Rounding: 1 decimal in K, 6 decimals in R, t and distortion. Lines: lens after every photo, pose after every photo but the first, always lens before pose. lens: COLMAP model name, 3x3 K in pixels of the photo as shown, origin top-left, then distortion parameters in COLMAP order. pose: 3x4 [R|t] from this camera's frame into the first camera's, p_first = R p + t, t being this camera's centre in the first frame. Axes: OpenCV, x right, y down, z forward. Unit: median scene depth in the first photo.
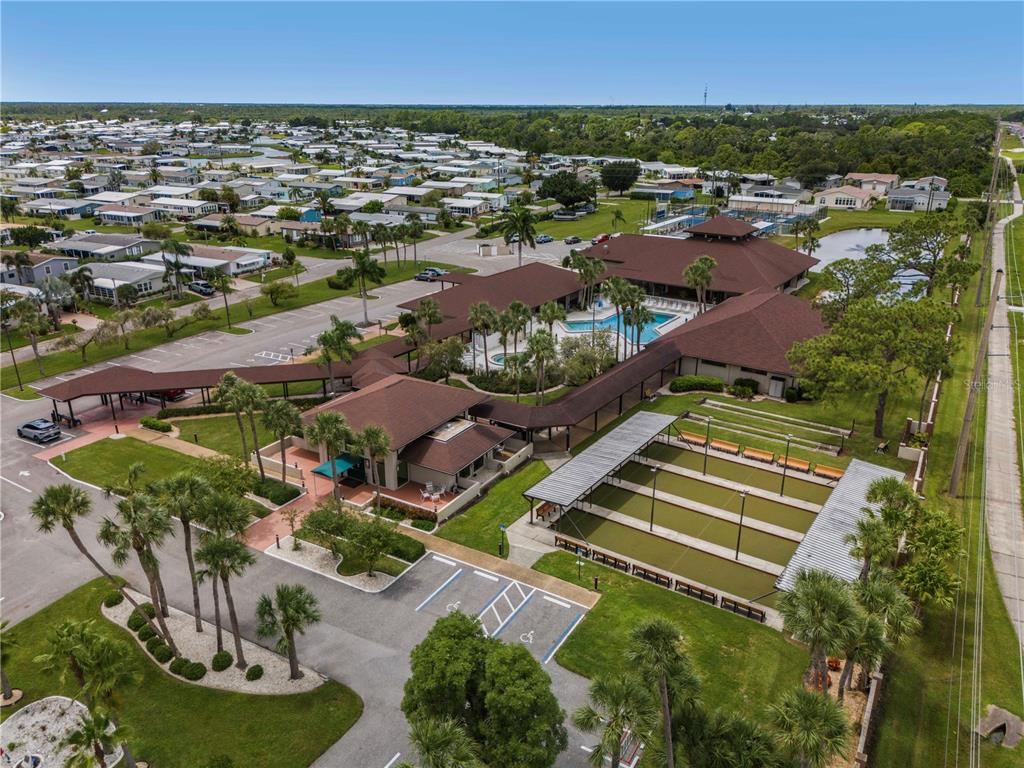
lens RADIAL K [[741.4, 0, 511.6], [0, 741.4, 382.8], [0, 0, 1]] dist [0.043589, -0.008501]
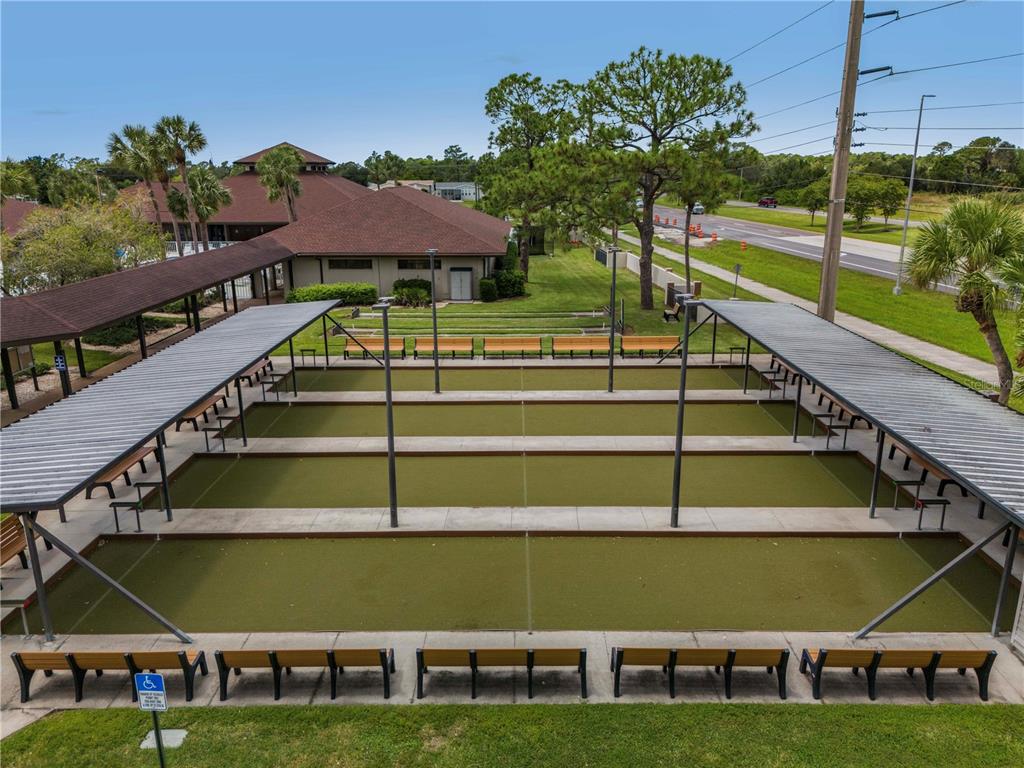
lens RADIAL K [[741.4, 0, 514.8], [0, 741.4, 383.8], [0, 0, 1]] dist [0.043589, -0.008501]
pose [[0.822738, -0.158258, 0.545945, 0.070874], [0.199767, 0.979695, -0.017056, 0.162504], [-0.532161, 0.123094, 0.837647, 0.733058]]
